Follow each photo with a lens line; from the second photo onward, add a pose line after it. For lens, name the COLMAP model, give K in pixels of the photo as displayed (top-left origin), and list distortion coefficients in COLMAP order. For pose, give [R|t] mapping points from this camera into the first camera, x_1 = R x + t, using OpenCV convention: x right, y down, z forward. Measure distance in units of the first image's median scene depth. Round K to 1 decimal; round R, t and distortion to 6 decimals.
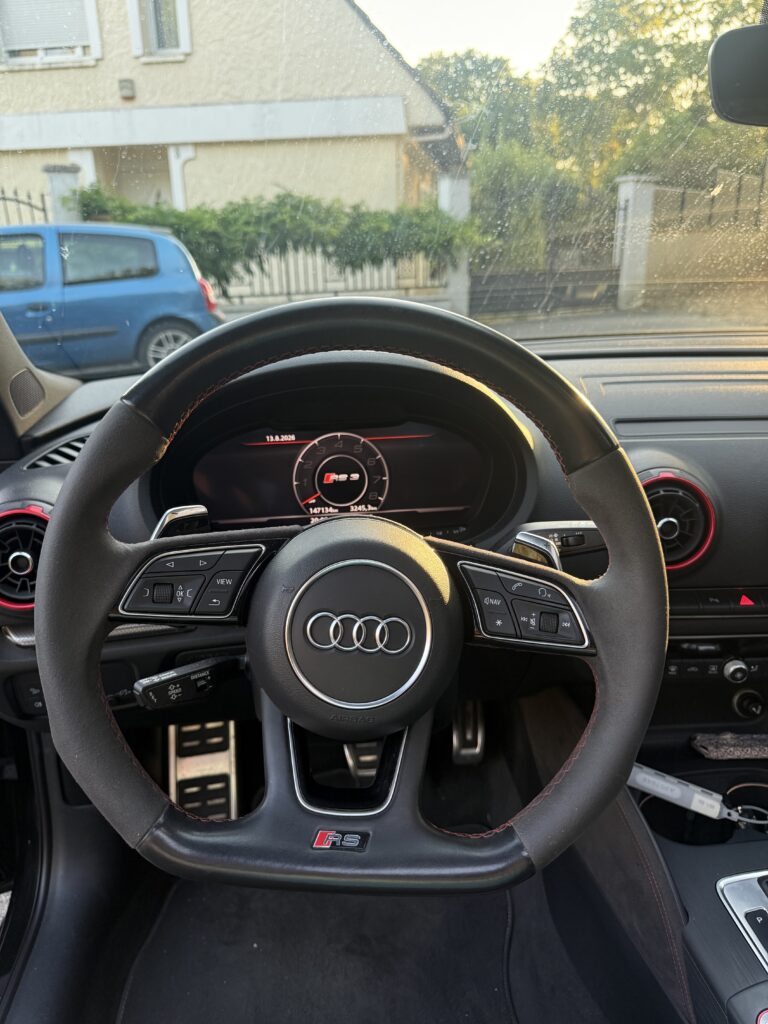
lens RADIAL K [[731.5, 0, 383.2], [0, 731.5, 522.6], [0, 0, 1]] dist [-0.024732, -0.002173]
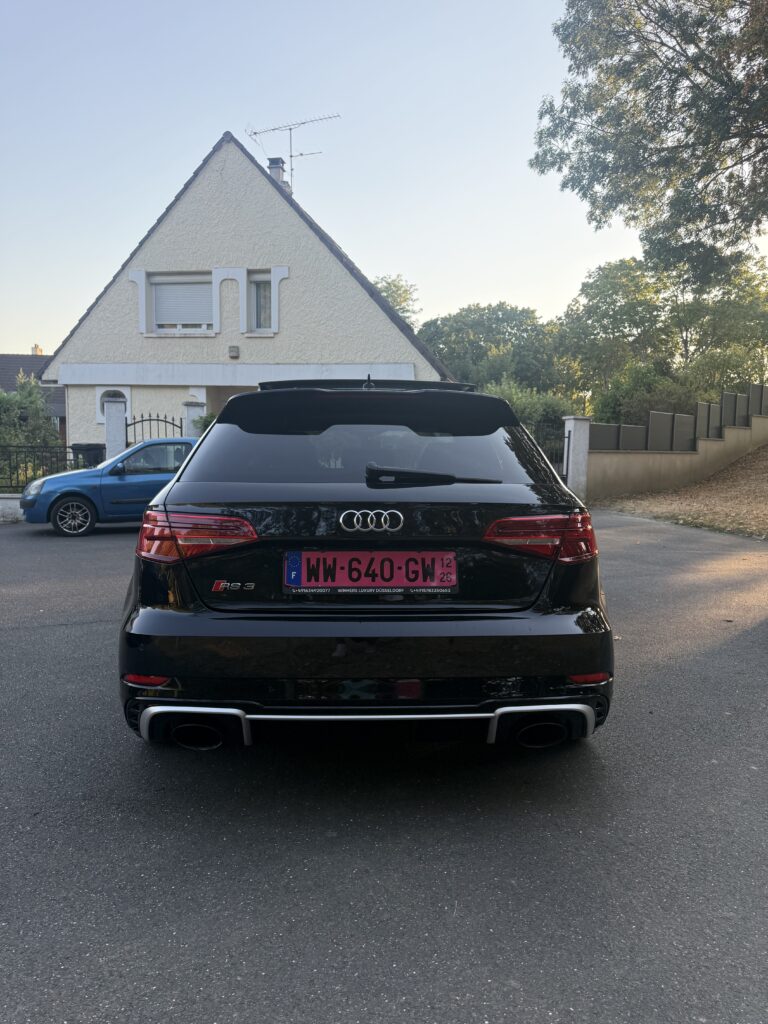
lens RADIAL K [[726.1, 0, 382.0], [0, 726.1, 519.5], [0, 0, 1]] dist [0.027524, -0.022538]
pose [[0.997094, 0.040023, -0.064823, 0.068529], [-0.056037, 0.961747, -0.268146, 0.131127], [0.051612, 0.270999, 0.961195, -0.359053]]
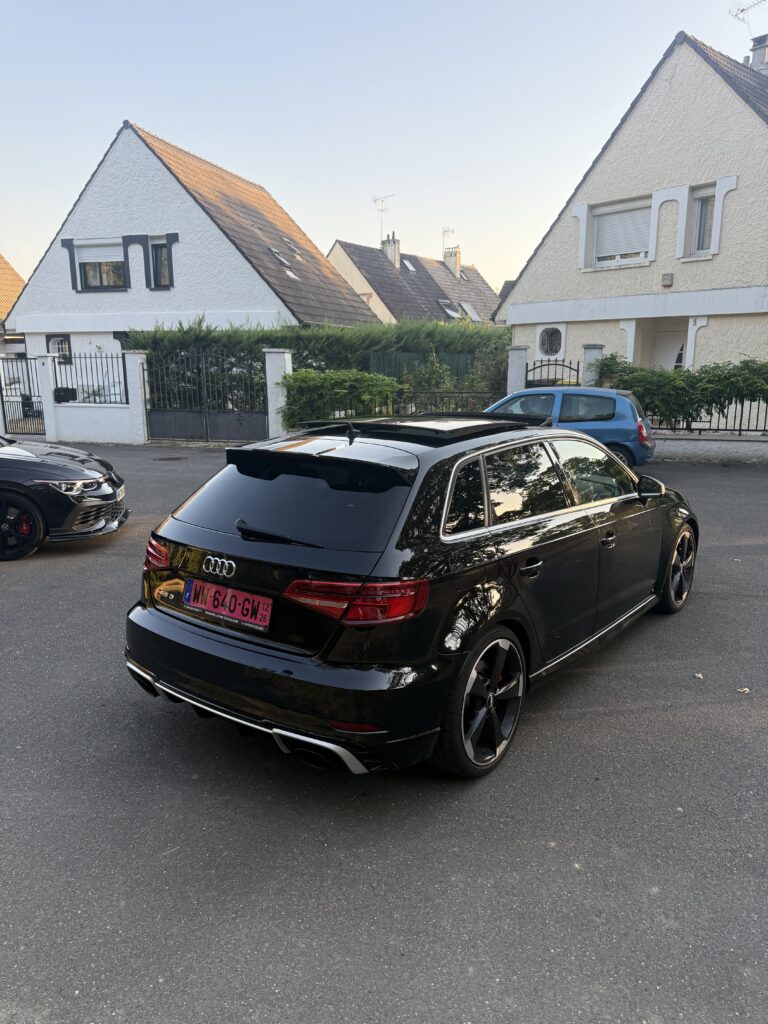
lens RADIAL K [[726.1, 0, 383.5], [0, 726.1, 512.1], [0, 0, 1]] dist [0.027524, -0.022538]
pose [[0.724809, 0.155960, -0.671065, 0.278476], [-0.253642, 0.966034, -0.049443, 0.054715], [0.640560, 0.206047, 0.739748, -0.330789]]
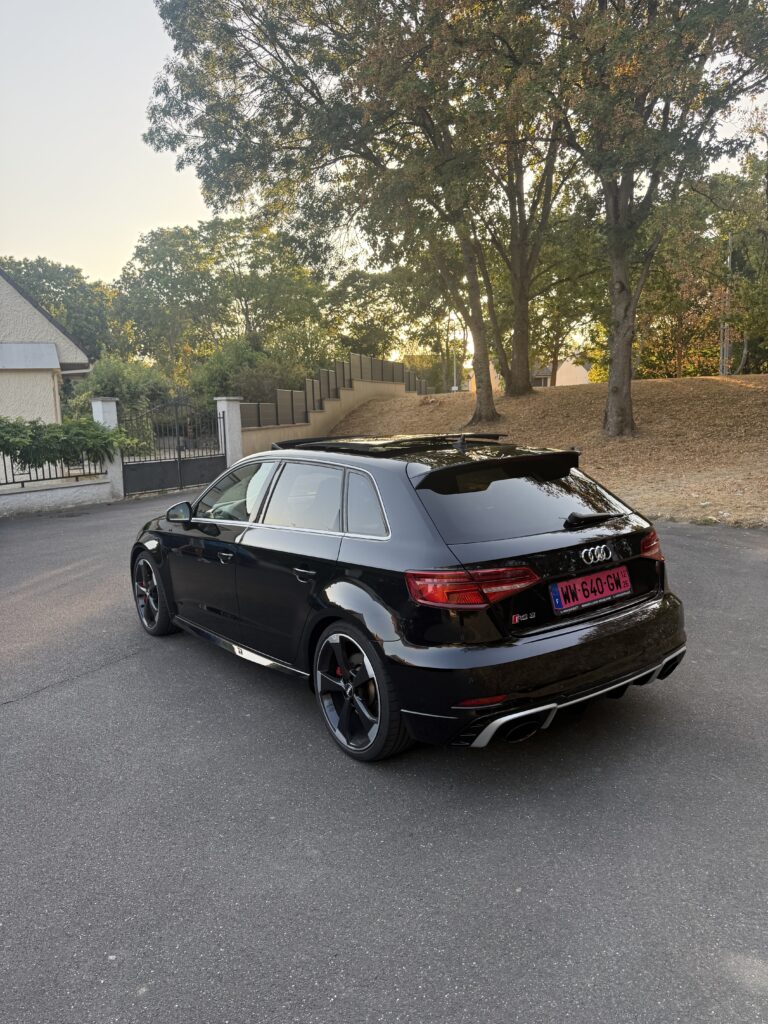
lens RADIAL K [[726.1, 0, 385.6], [0, 726.1, 515.2], [0, 0, 1]] dist [0.027524, -0.022538]
pose [[0.852687, -0.079705, 0.516306, -0.175244], [0.197896, 0.963922, -0.178022, 0.097199], [-0.483489, 0.253972, 0.837697, -0.376072]]
